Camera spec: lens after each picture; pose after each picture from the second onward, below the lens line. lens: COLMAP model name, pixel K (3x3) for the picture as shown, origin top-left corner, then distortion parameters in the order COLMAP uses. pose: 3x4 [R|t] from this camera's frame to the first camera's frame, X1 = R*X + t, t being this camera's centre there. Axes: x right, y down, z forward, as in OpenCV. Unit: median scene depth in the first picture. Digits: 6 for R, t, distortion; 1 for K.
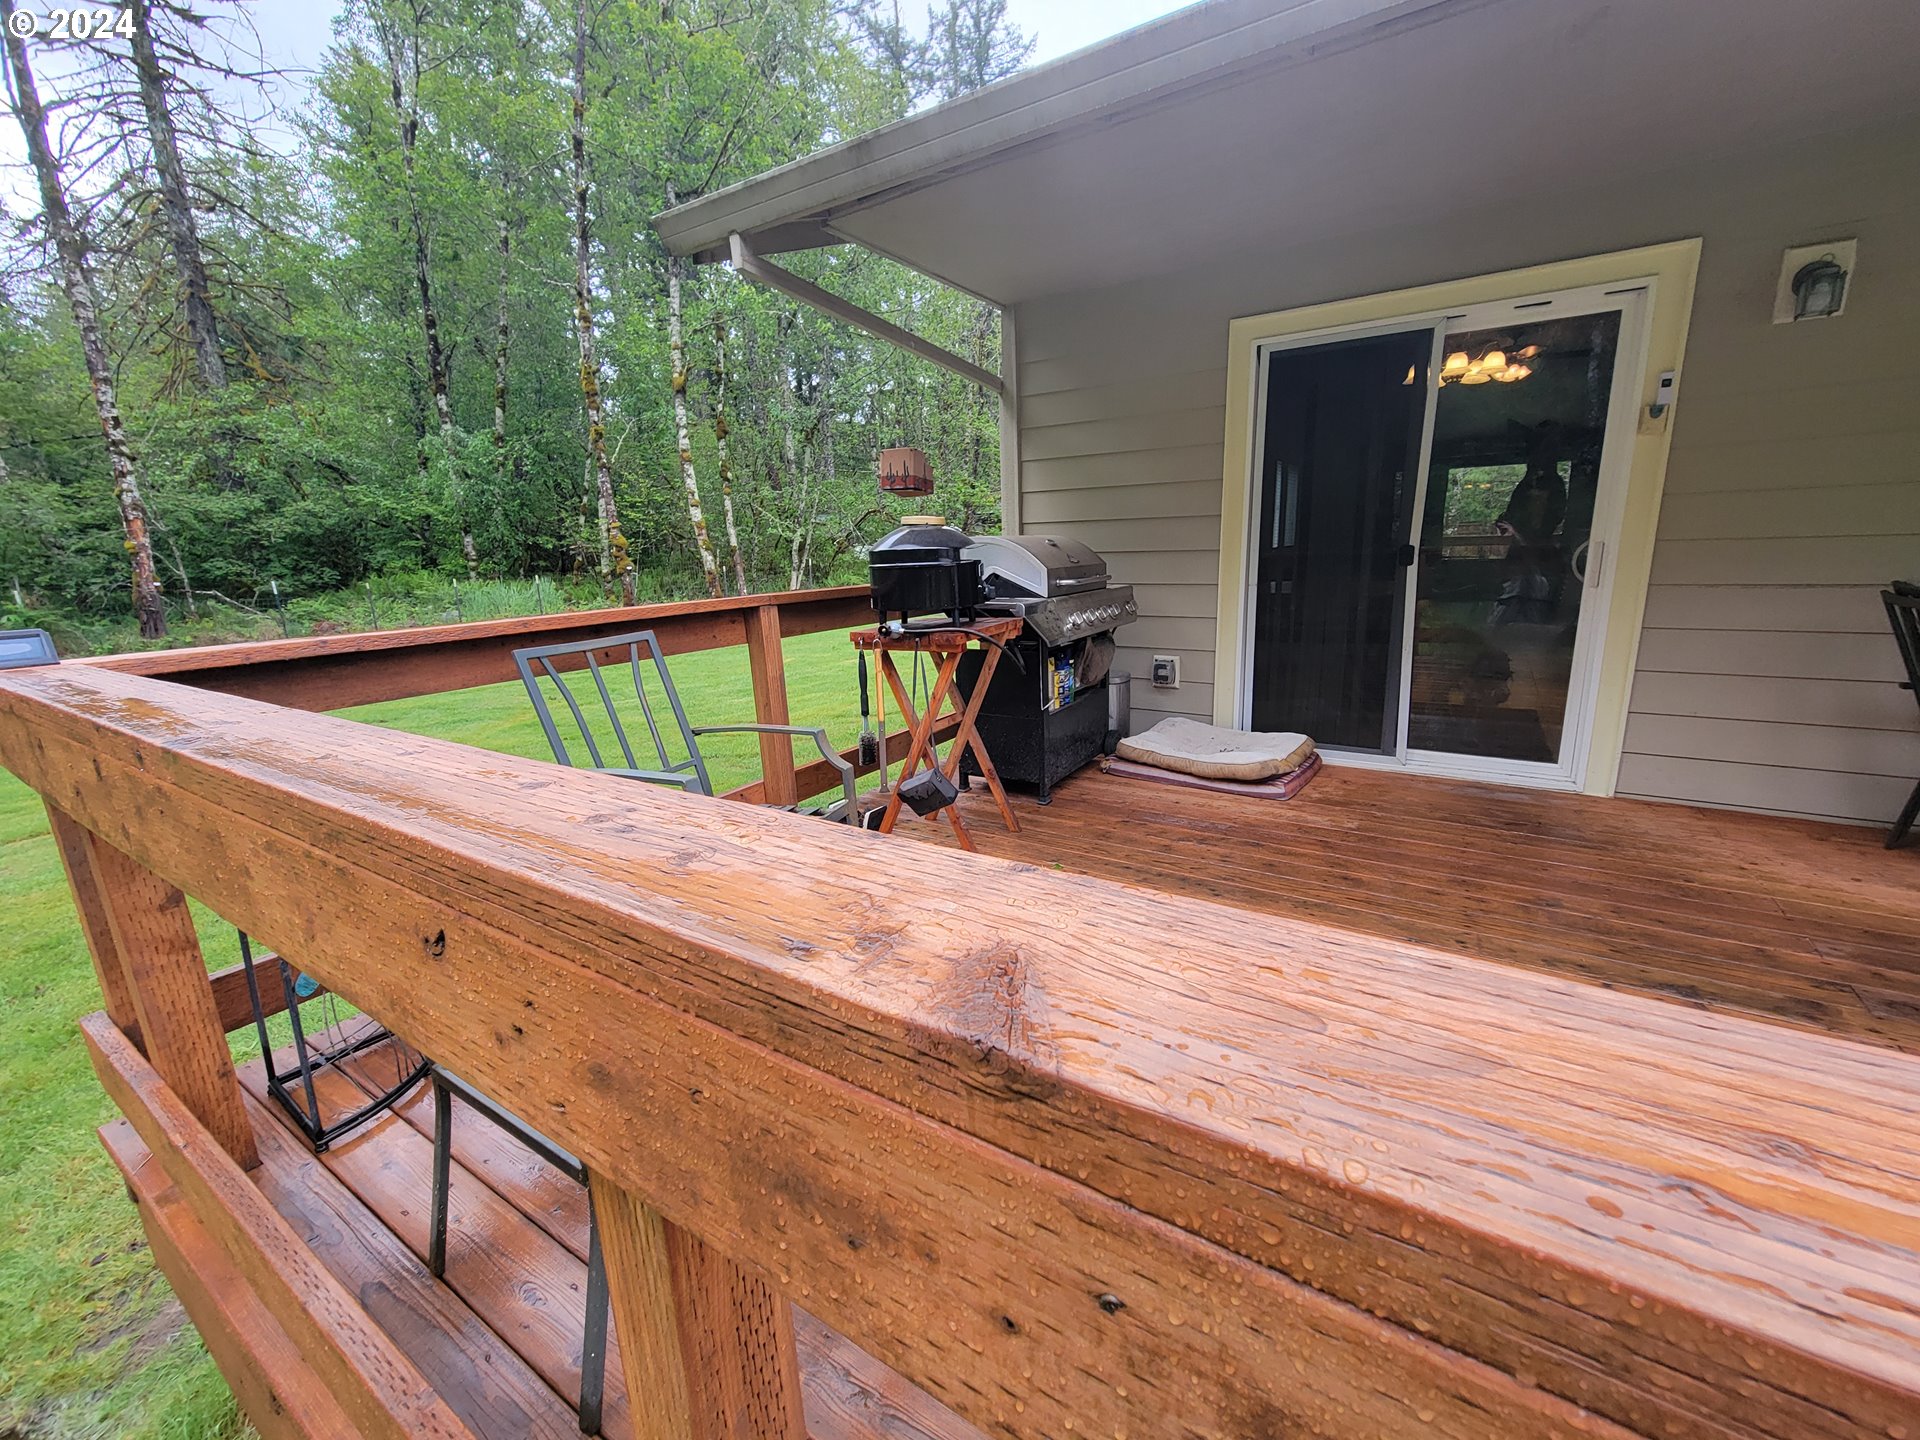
lens RADIAL K [[771.0, 0, 955.3], [0, 771.0, 721.9], [0, 0, 1]] dist [-0.000271, -0.000092]
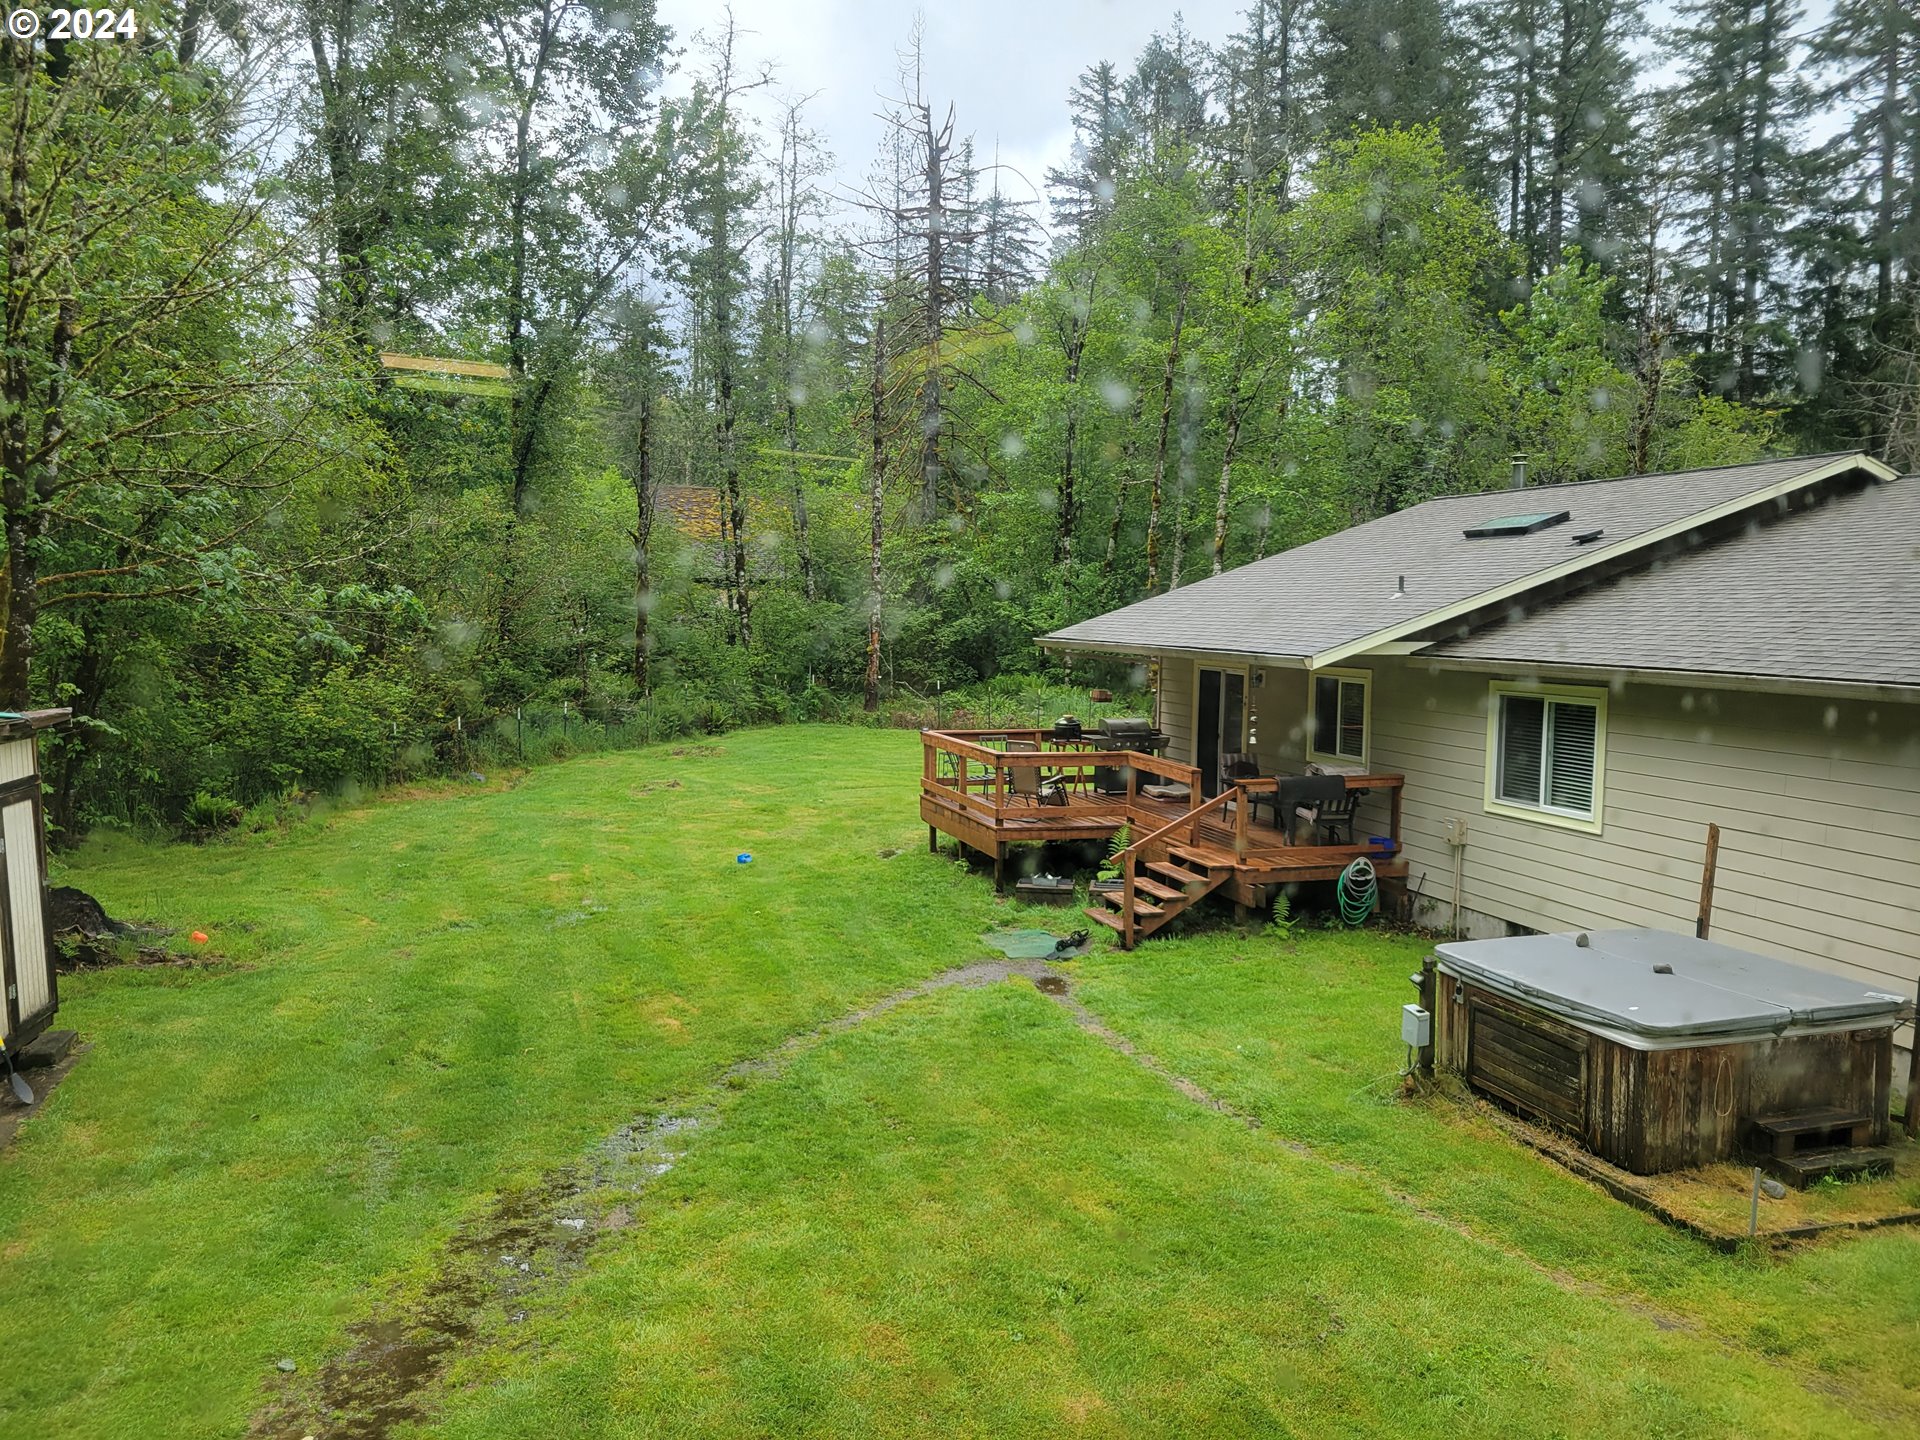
lens RADIAL K [[1060.5, 0, 960.0], [0, 1060.5, 720.0], [0, 0, 1]] dist [0.001819, 0.000023]
pose [[0.770139, 0.088392, -0.631722, 0.314859], [-0.178771, 0.980573, -0.080737, 0.033079], [0.612313, 0.175112, 0.770979, -0.382398]]
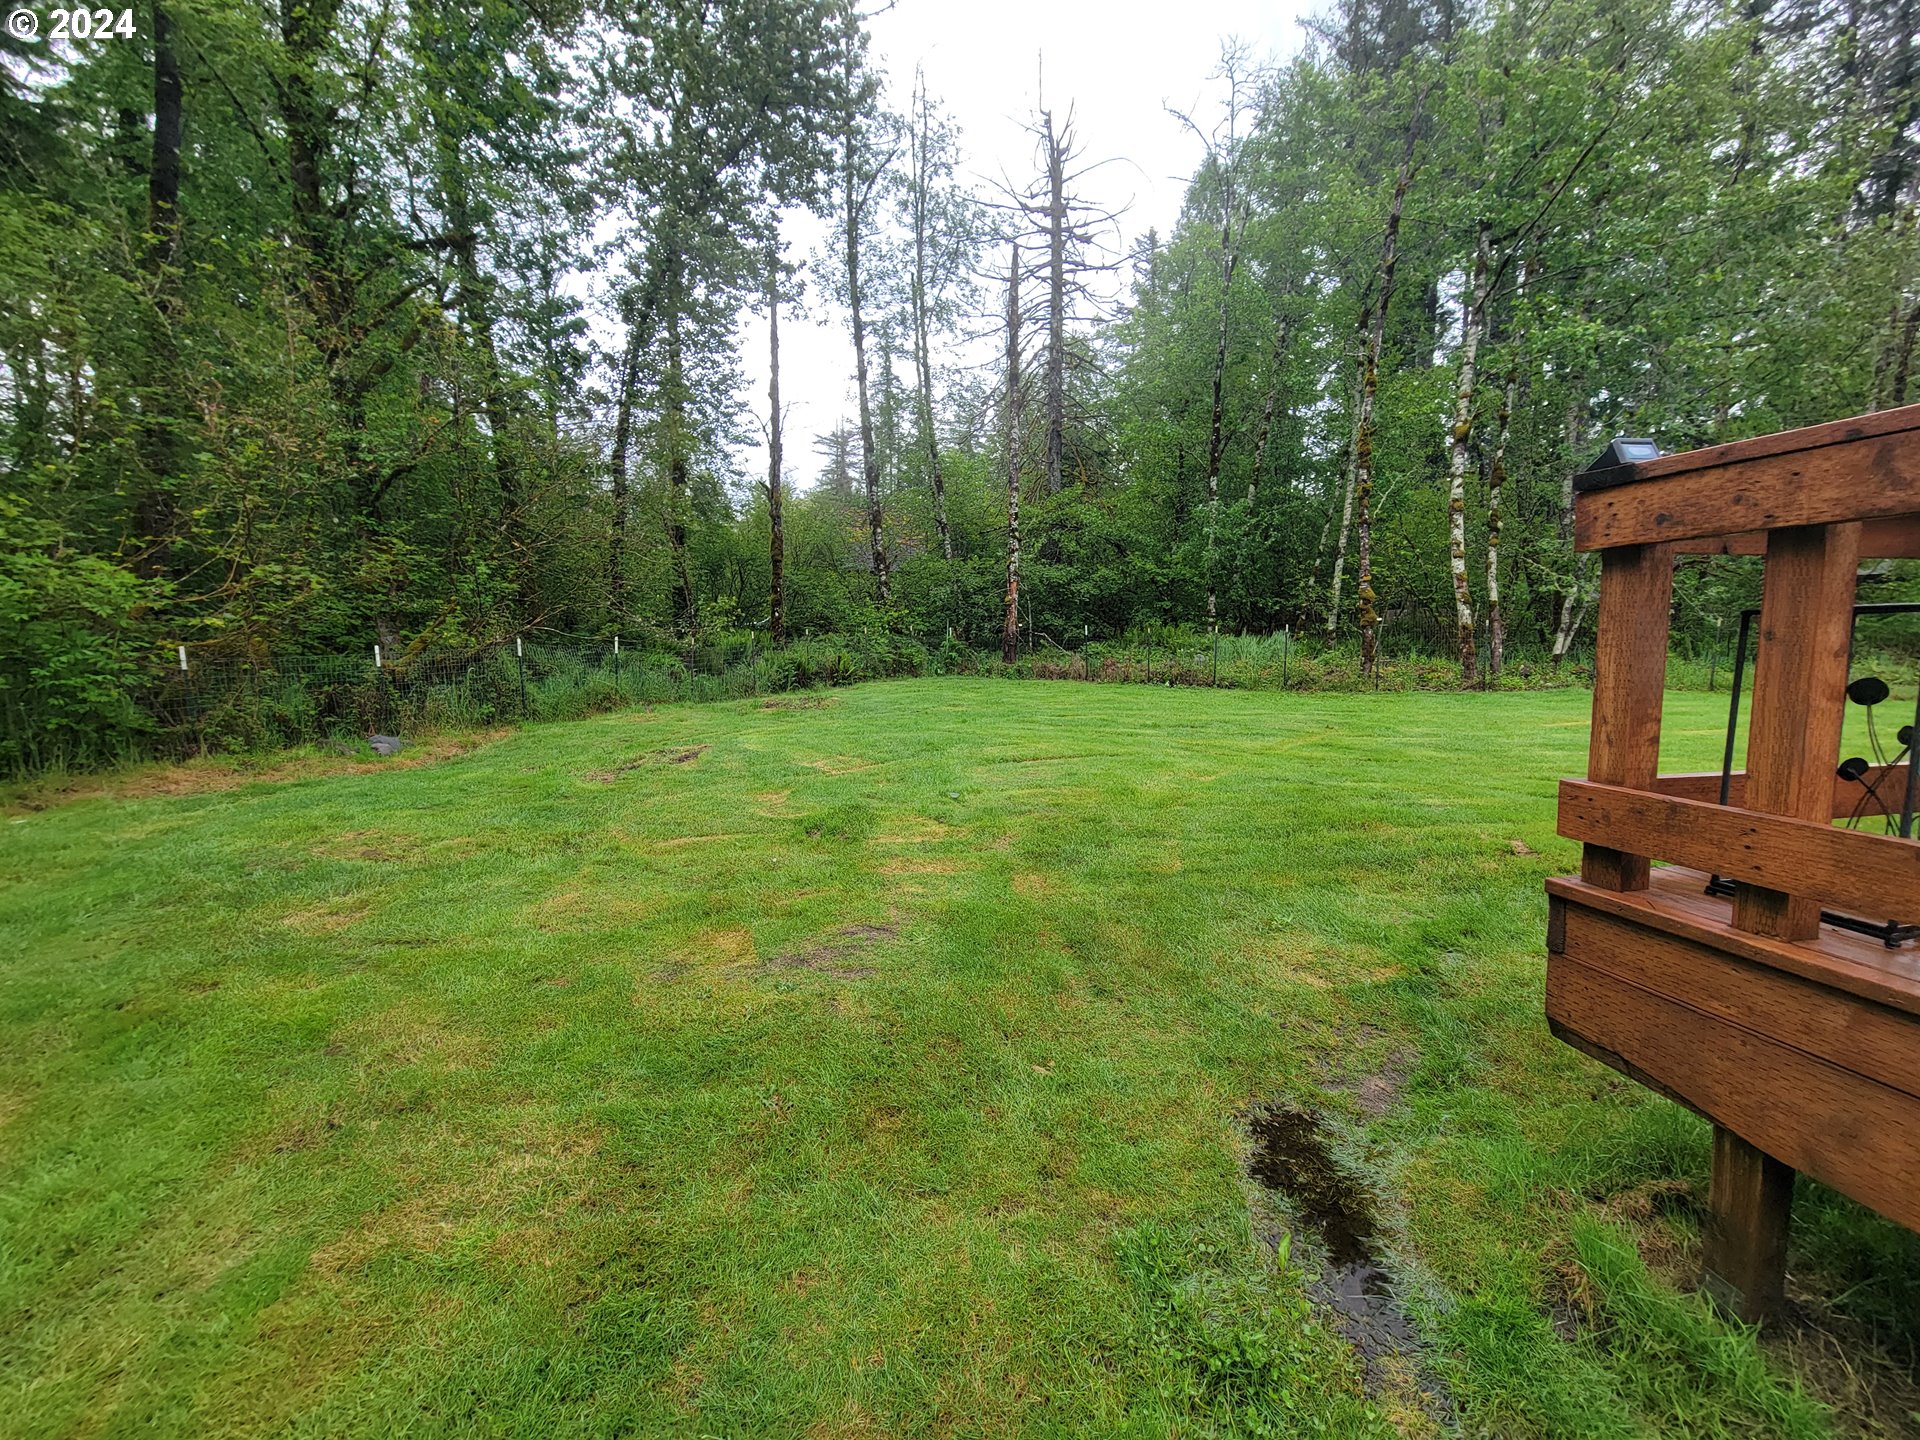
lens RADIAL K [[773.0, 0, 1003.0], [0, 773.0, 720.7], [0, 0, 1]] dist [-0.000436, -0.000069]
pose [[0.721223, 0.108918, -0.684086, -0.055409], [-0.171845, 0.984822, -0.024373, 0.026158], [0.671049, 0.135135, 0.728994, -0.024117]]
